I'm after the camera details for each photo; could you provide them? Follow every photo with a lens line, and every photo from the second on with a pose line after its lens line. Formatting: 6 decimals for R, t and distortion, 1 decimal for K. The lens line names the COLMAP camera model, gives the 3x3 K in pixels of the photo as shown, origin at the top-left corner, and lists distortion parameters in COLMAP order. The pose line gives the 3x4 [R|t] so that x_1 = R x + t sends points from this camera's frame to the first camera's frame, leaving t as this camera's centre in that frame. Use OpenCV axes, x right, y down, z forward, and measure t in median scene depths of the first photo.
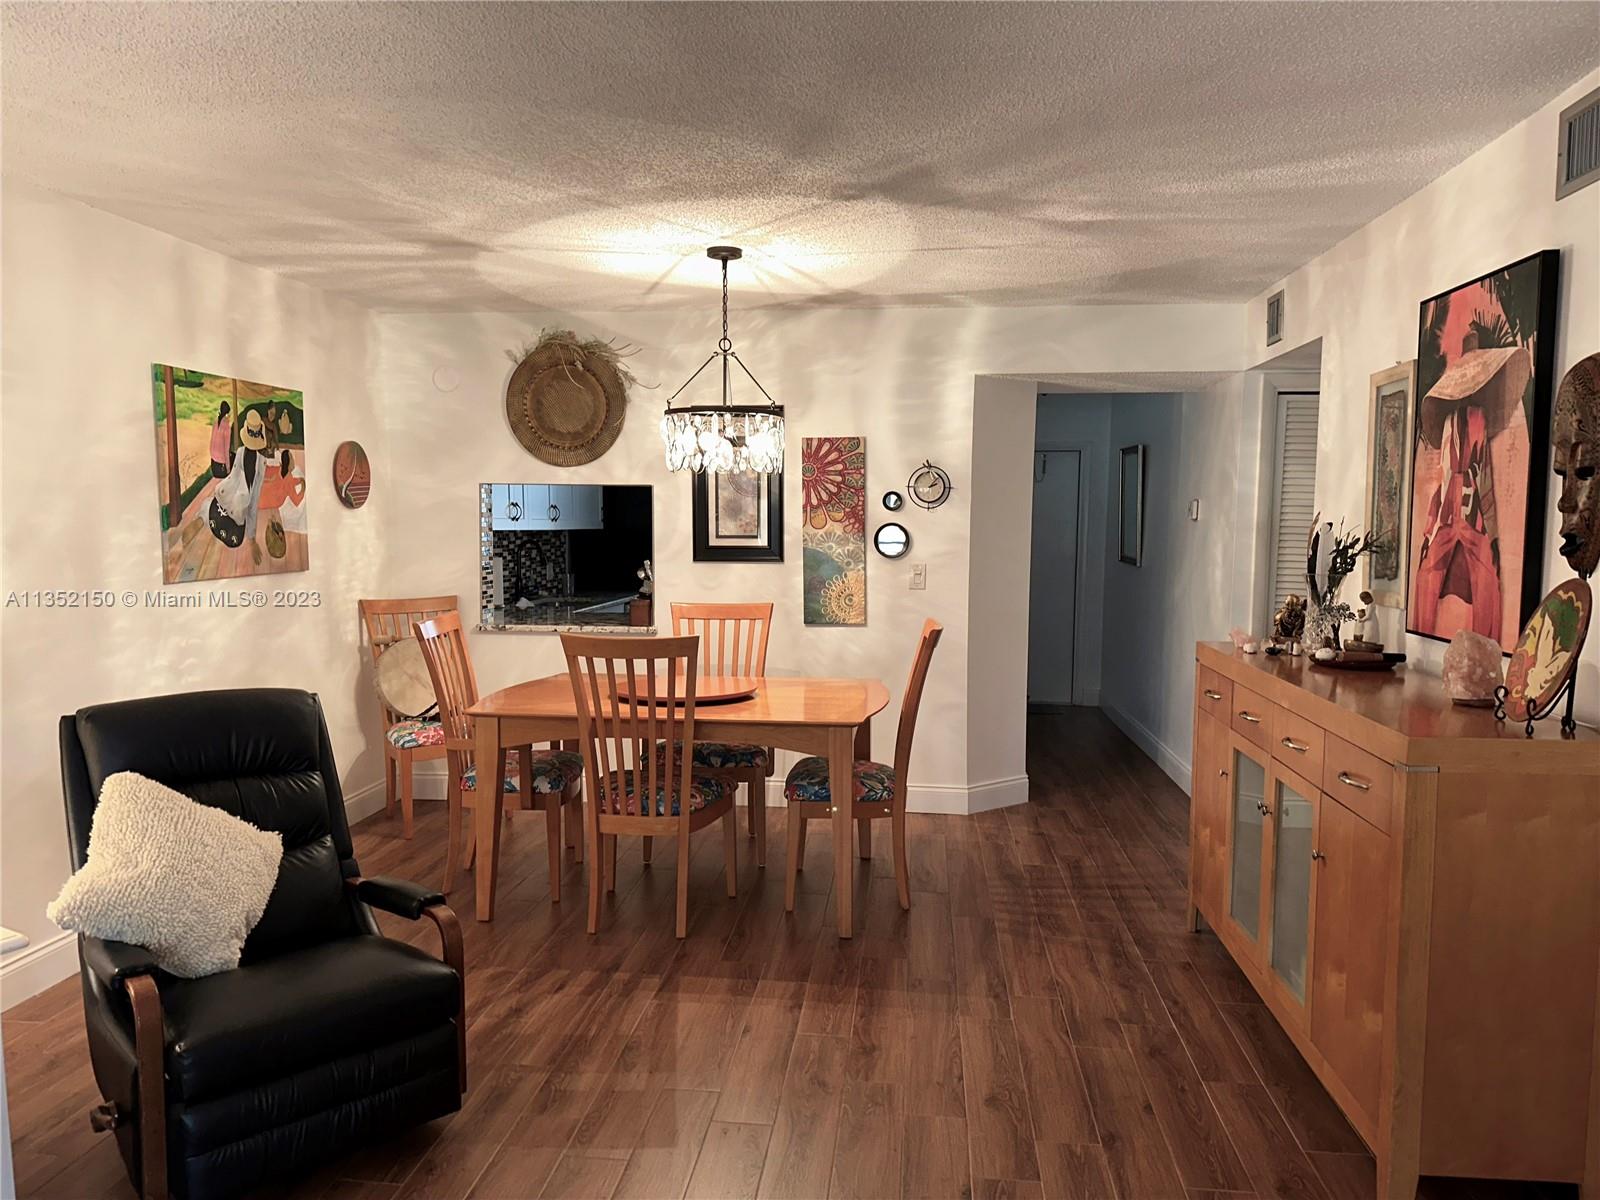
lens RADIAL K [[1117.1, 0, 793.0], [0, 1117.1, 613.0], [0, 0, 1]] dist [0.148268, -0.264674]
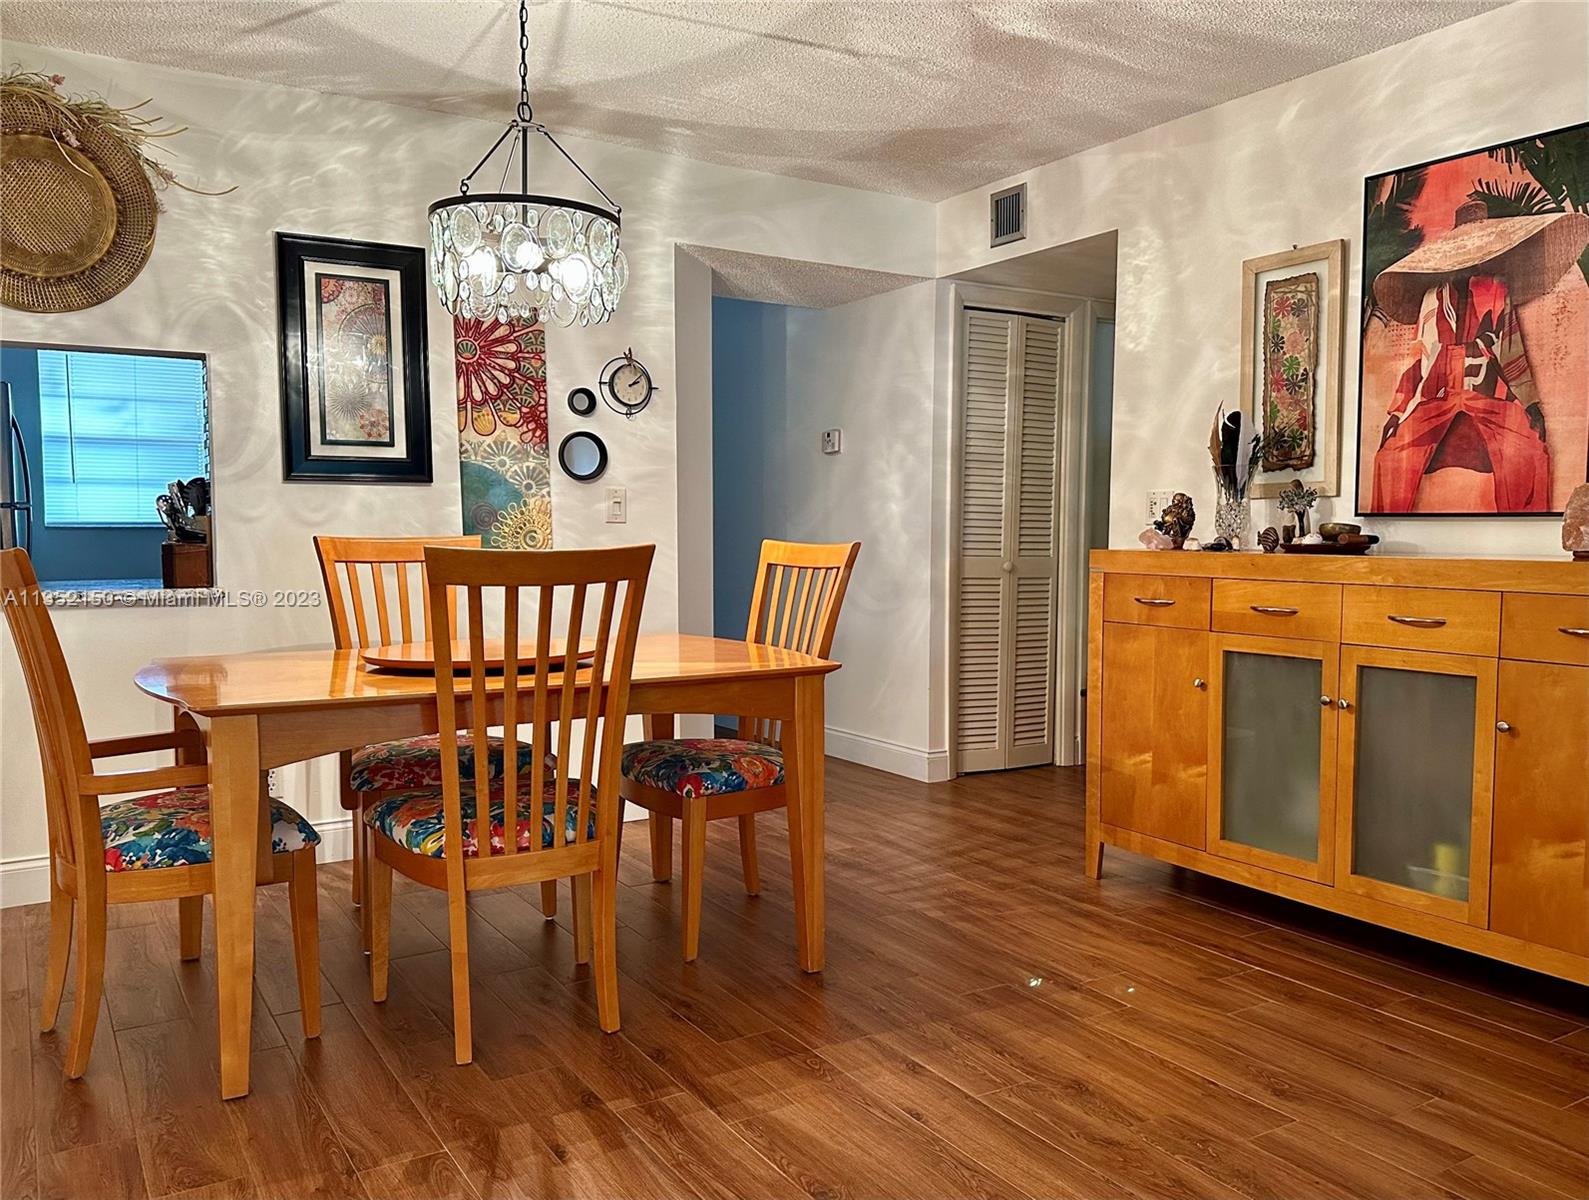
lens RADIAL K [[1254.3, 0, 823.8], [0, 1254.3, 619.1], [0, 0, 1]] dist [0.123449, -0.217897]
pose [[0.784506, -0.052093, 0.617929, -0.340897], [0.055134, 0.998378, 0.014168, 0.043437], [-0.617665, 0.022954, 0.786106, 0.289145]]
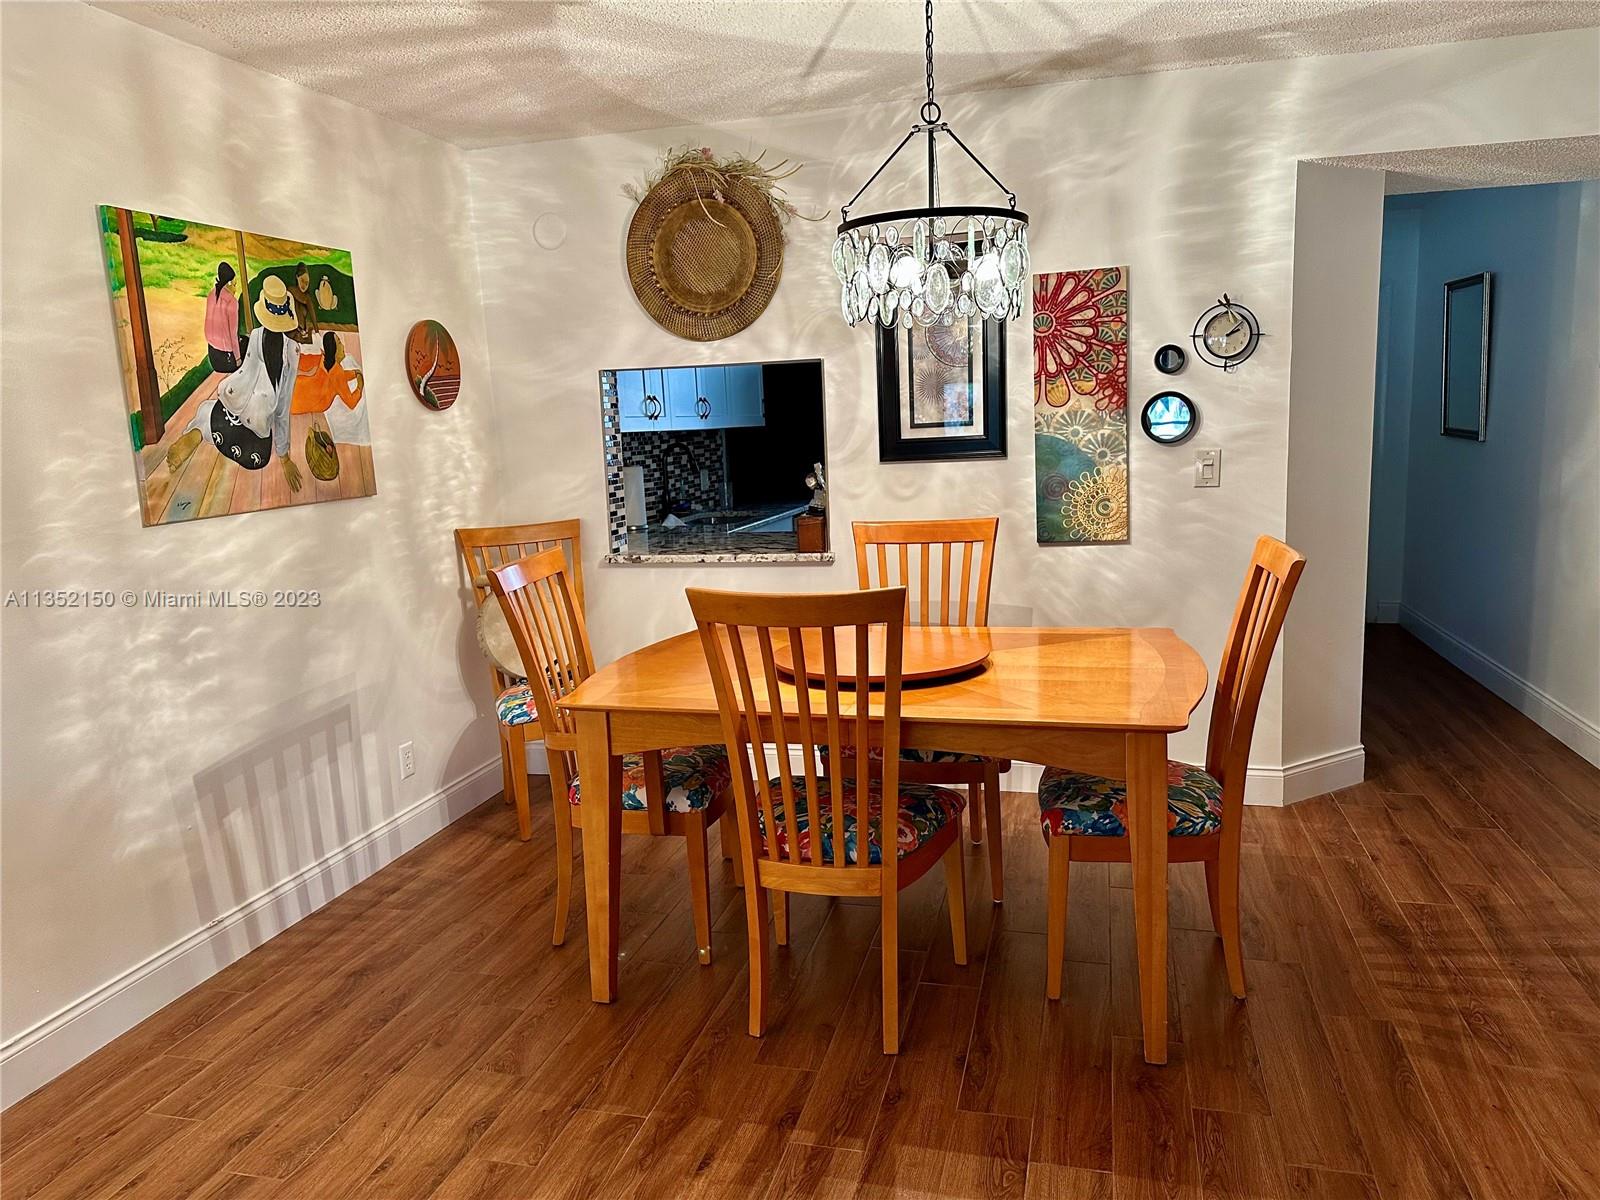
lens RADIAL K [[1117.1, 0, 793.0], [0, 1117.1, 613.0], [0, 0, 1]] dist [0.148268, -0.264674]
pose [[0.987530, -0.020817, -0.156049, -0.037856], [0.034979, 0.995456, 0.088565, -0.016869], [0.153496, -0.092919, 0.983771, 0.296968]]
